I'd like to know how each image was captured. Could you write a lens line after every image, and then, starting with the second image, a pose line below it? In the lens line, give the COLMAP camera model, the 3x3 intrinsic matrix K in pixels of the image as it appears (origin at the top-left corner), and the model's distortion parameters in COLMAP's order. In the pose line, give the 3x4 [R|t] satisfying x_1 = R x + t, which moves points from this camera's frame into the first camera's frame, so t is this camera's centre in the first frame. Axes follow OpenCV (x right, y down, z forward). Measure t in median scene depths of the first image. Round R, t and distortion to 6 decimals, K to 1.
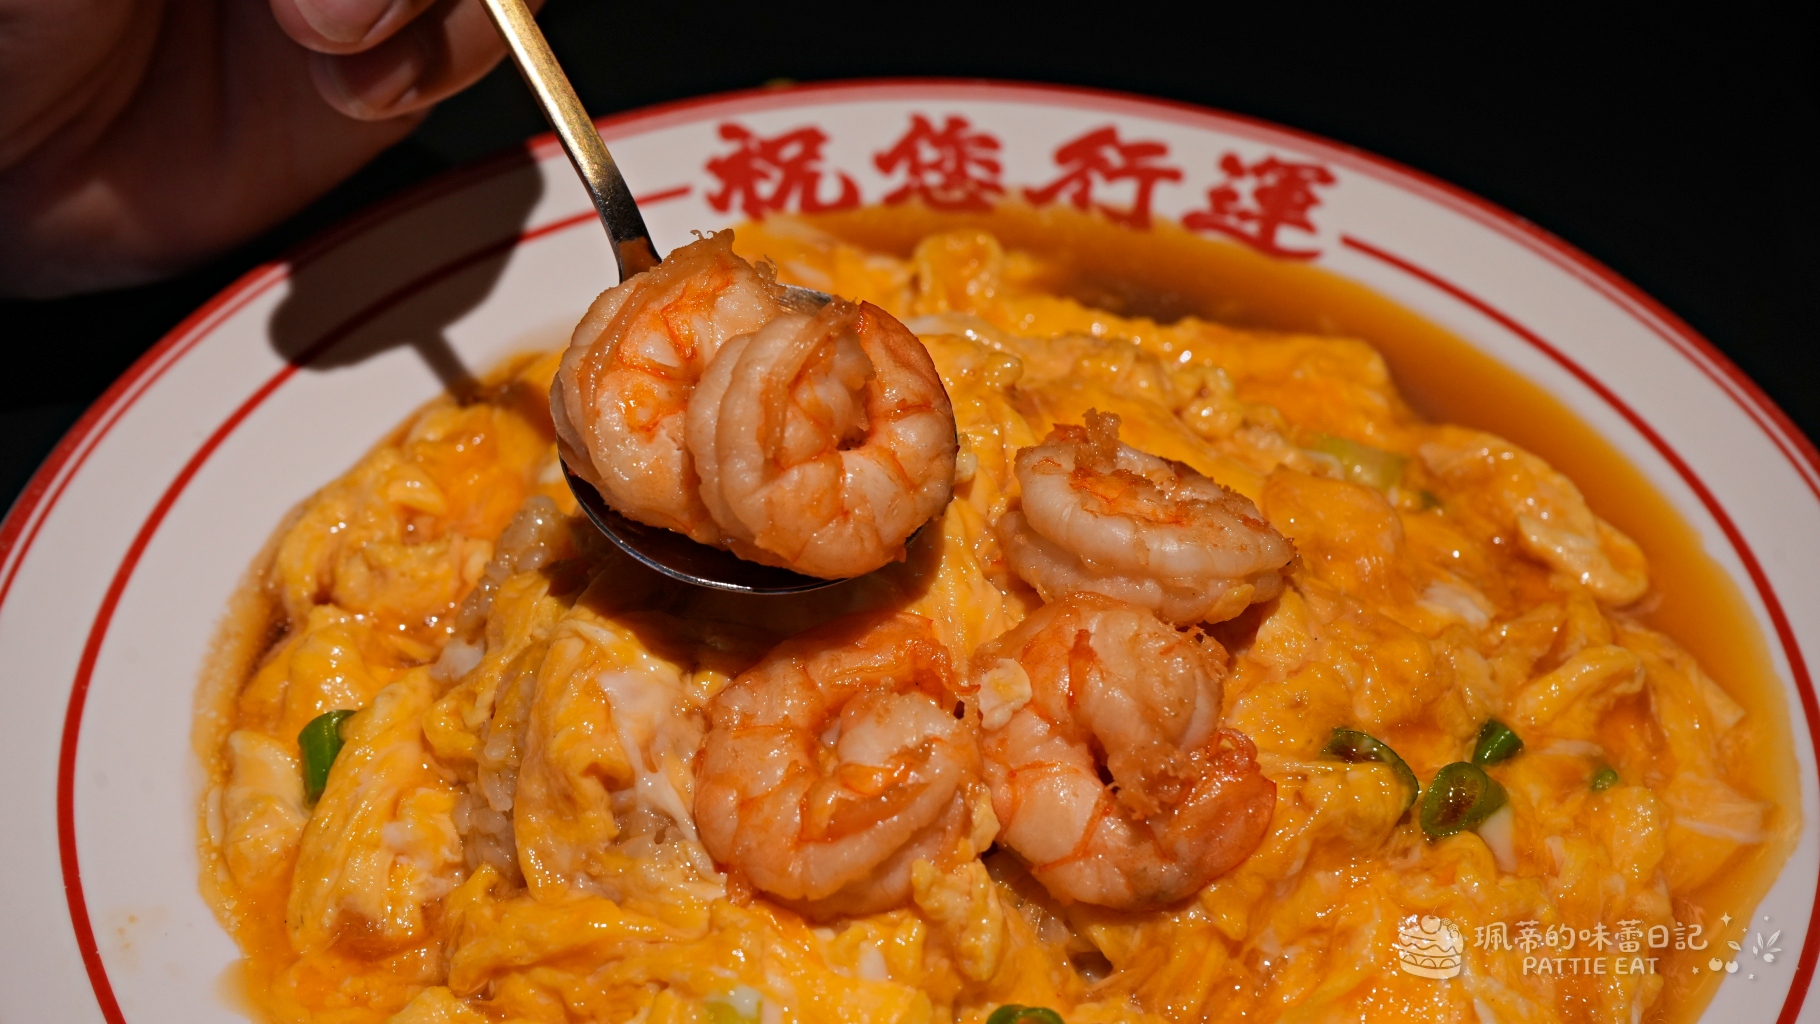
lens RADIAL K [[3151.1, 0, 910.0], [0, 3151.1, 512.0], [0, 0, 1]] dist [-0.210353, 1.478618]
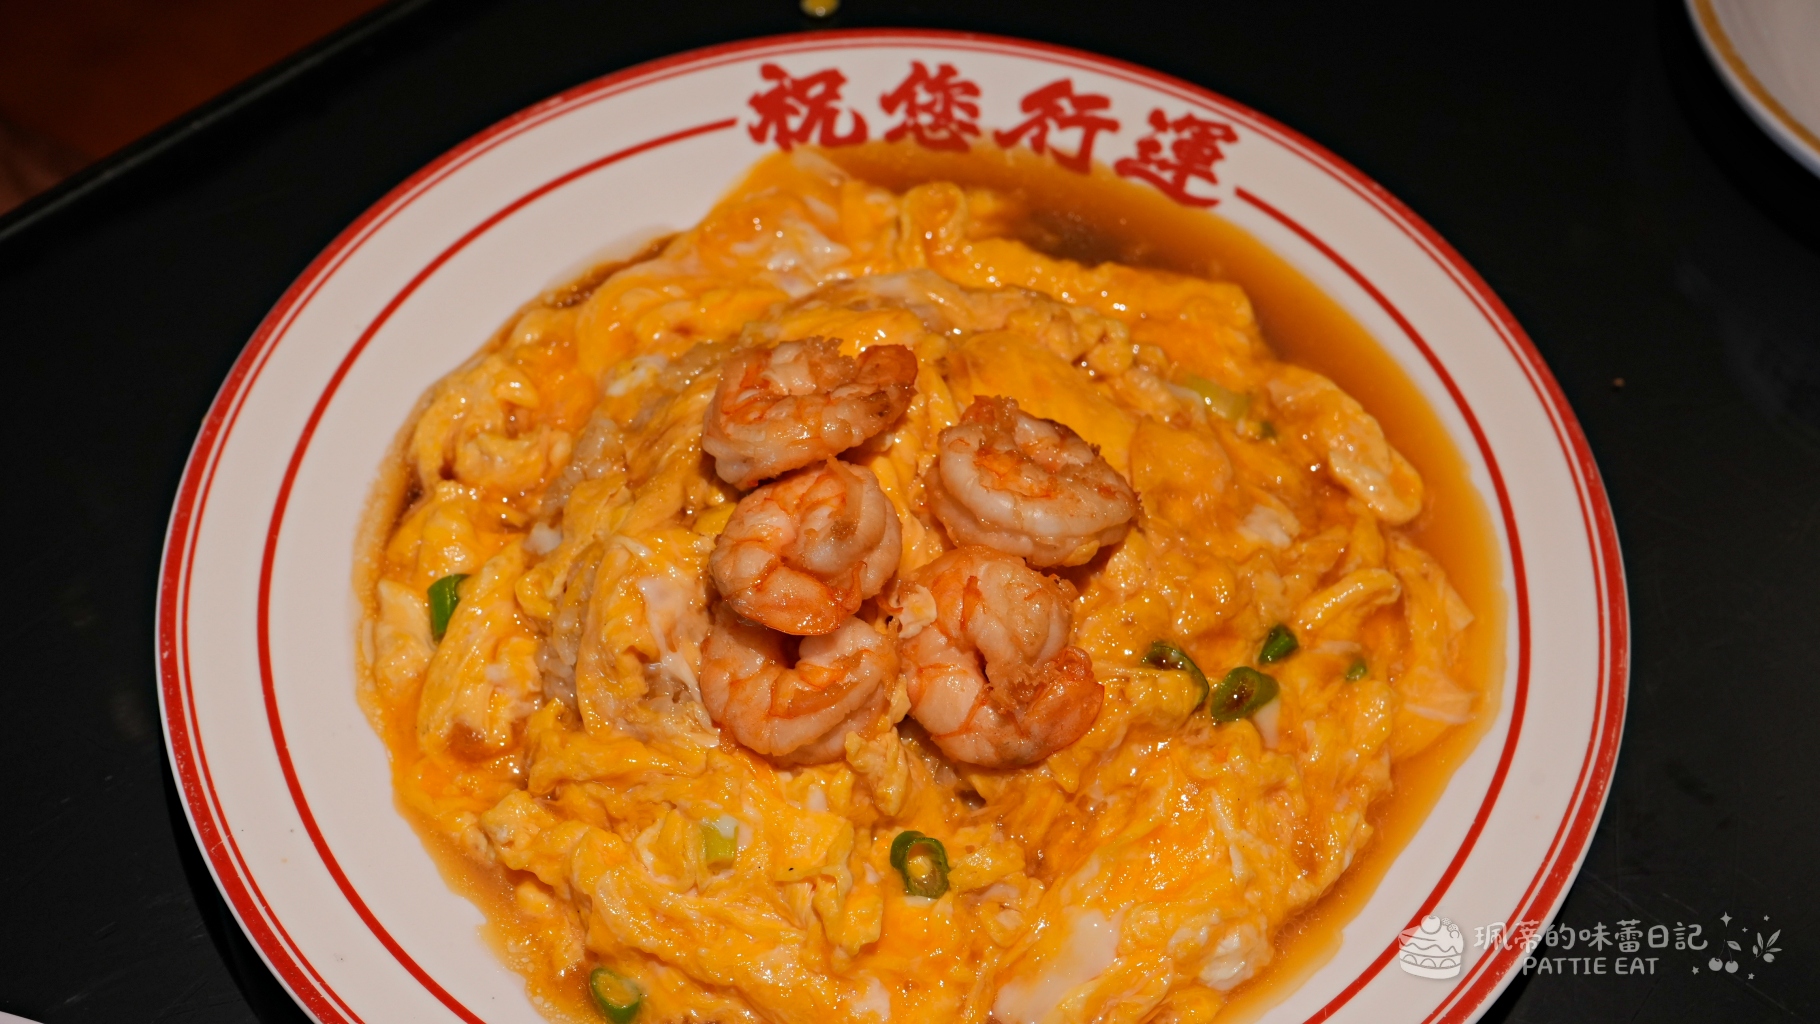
lens RADIAL K [[3200.1, 0, 910.0], [0, 3200.1, 512.0], [0, 0, 1]] dist [-0.029901, -0.120805]
pose [[0.997893, 0.046730, -0.045002, 0.085748], [-0.036992, 0.979697, 0.197040, -0.261735], [0.053296, -0.194960, 0.979362, -0.395607]]
